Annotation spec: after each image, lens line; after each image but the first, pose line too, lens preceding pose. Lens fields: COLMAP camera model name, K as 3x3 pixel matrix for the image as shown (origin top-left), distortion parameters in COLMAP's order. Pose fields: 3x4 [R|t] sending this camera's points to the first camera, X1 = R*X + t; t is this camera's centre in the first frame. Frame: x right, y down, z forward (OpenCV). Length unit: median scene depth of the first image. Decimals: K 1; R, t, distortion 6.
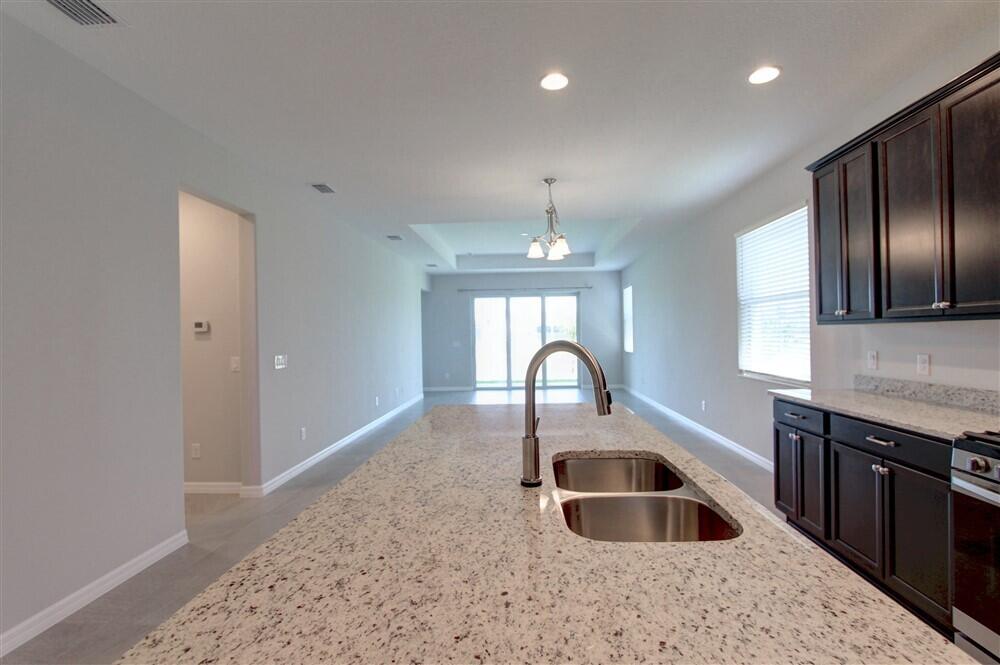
lens RADIAL K [[470.2, 0, 507.7], [0, 470.2, 334.6], [0, 0, 1]] dist [-0.015838, 0.000612]
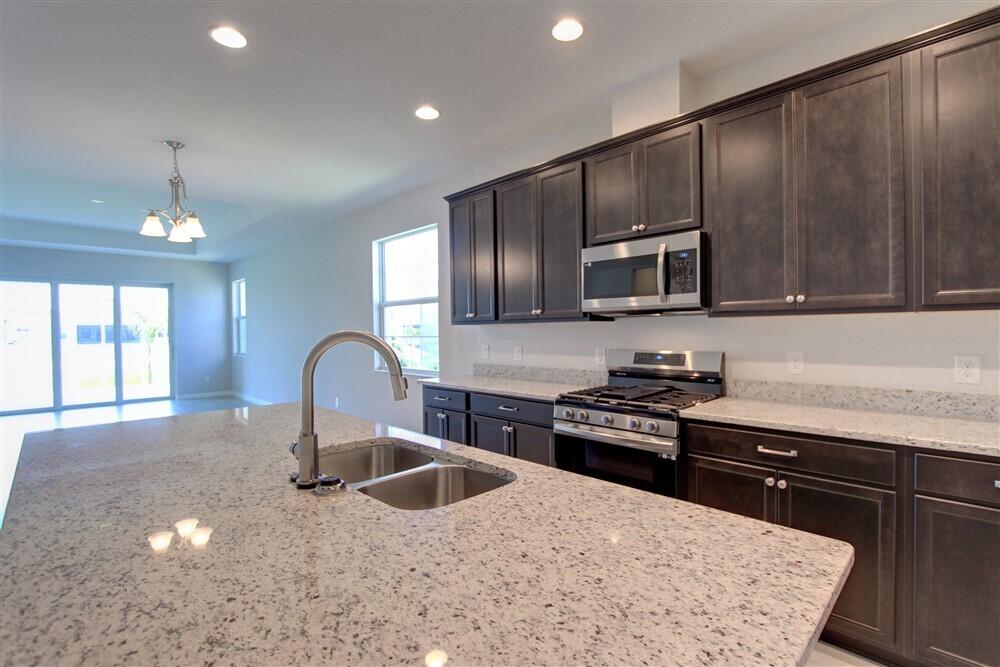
lens RADIAL K [[465.9, 0, 510.8], [0, 465.9, 336.3], [0, 0, 1]] dist [-0.017860, 0.000805]
pose [[0.678231, -0.000345, 0.734848, -0.175846], [0.000686, 1.000000, -0.000164, 0.011961], [-0.734848, 0.000615, 0.678231, 0.043767]]
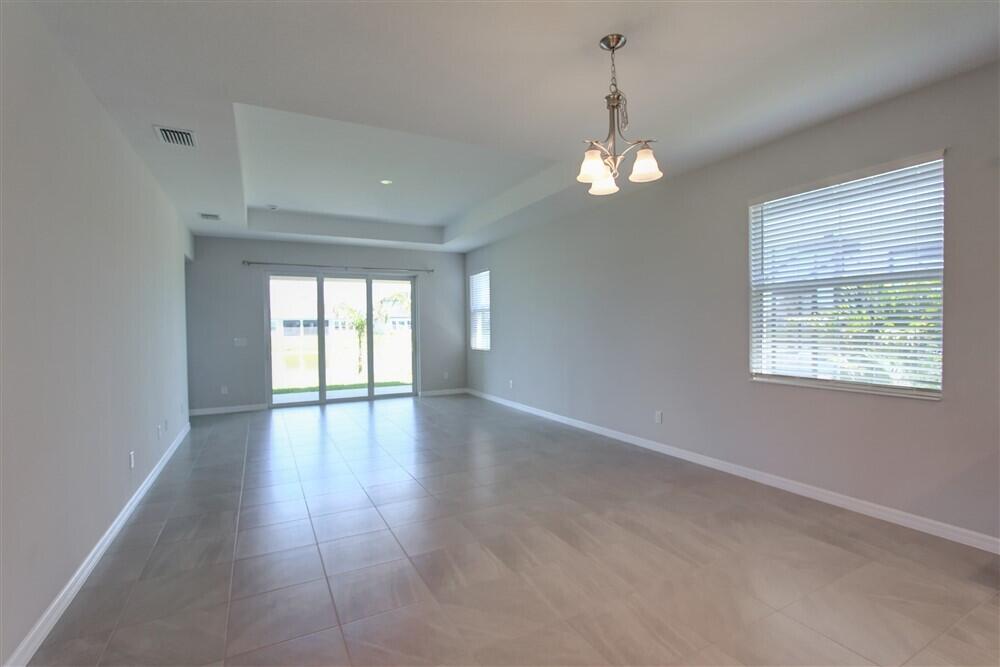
lens RADIAL K [[465.9, 0, 510.8], [0, 465.9, 336.3], [0, 0, 1]] dist [-0.017860, 0.000805]
pose [[0.861066, -0.005233, 0.508466, -0.478868], [-0.001685, 0.999912, 0.013143, 0.005541], [-0.508490, -0.012174, 0.860982, 1.002564]]
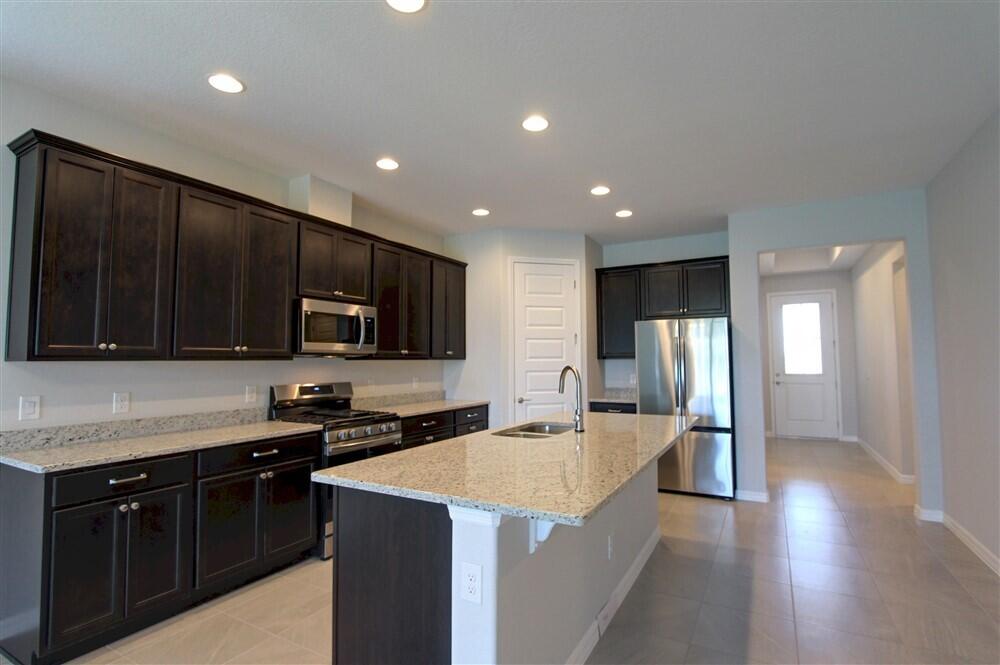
lens RADIAL K [[470.2, 0, 507.7], [0, 470.2, 334.6], [0, 0, 1]] dist [-0.015838, 0.000612]
pose [[-0.893909, 0.048596, 0.445606, -0.319330], [0.022508, 0.997718, -0.063656, 0.000063], [-0.447683, -0.046873, -0.892963, 1.544667]]
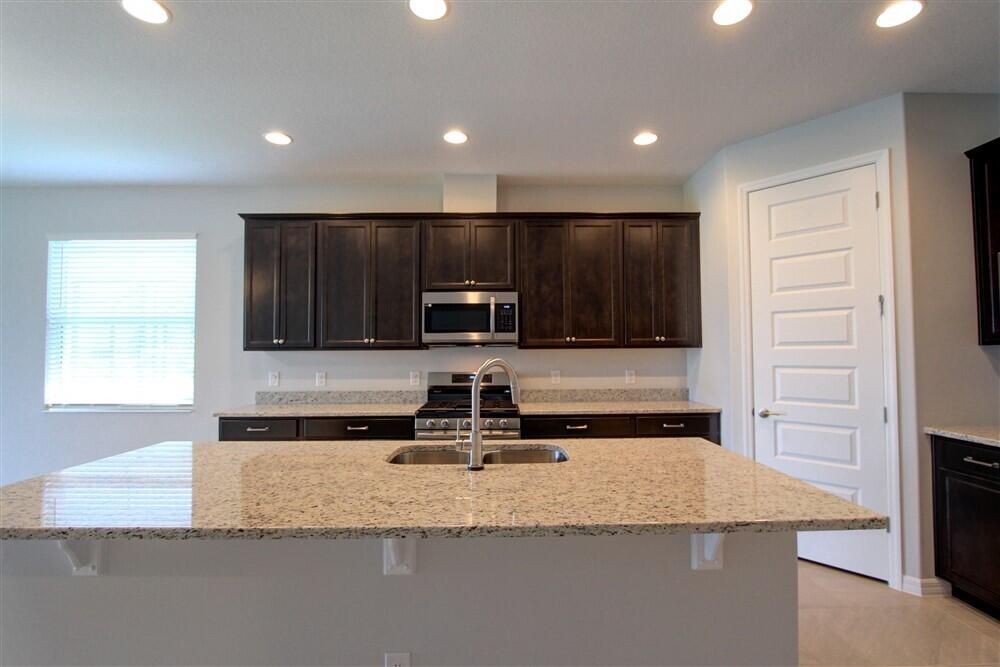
lens RADIAL K [[465.9, 0, 510.8], [0, 465.9, 336.3], [0, 0, 1]] dist [-0.017860, 0.000805]
pose [[-0.063368, 0.052052, 0.996632, -0.631966], [0.007187, 0.998637, -0.051700, 0.008968], [-0.997964, 0.003886, -0.063655, 0.491990]]
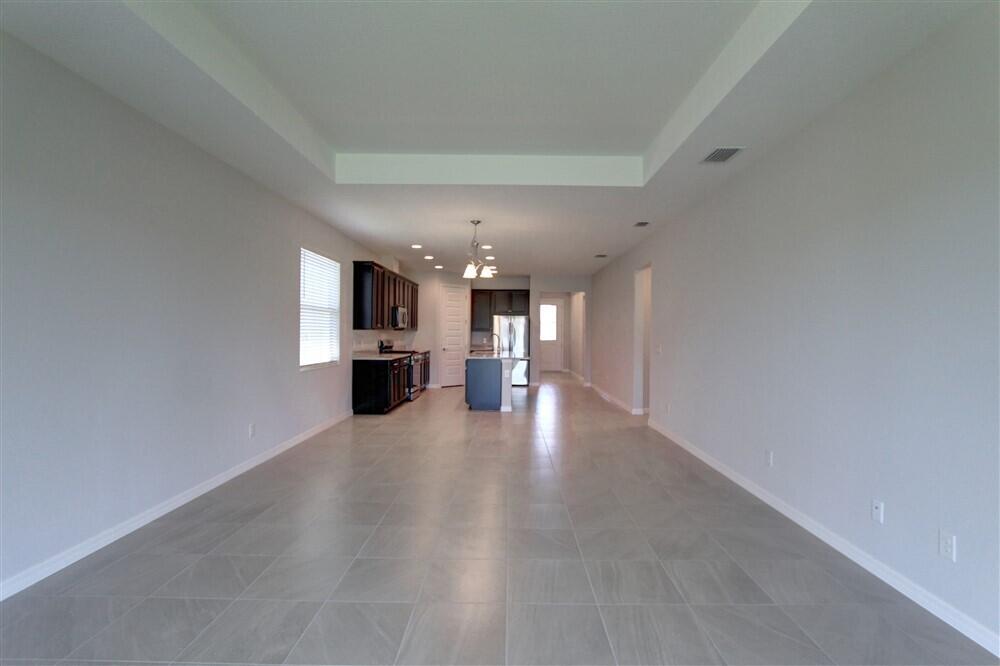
lens RADIAL K [[450.7, 0, 500.0], [0, 450.7, 333.0], [0, 0, 1]] dist [-0.001008, 0.000011]
pose [[-0.999799, 0.007934, -0.018411, 0.073549], [0.007889, 0.999966, 0.002481, -0.006331], [0.018430, 0.002335, -0.999827, 3.909700]]
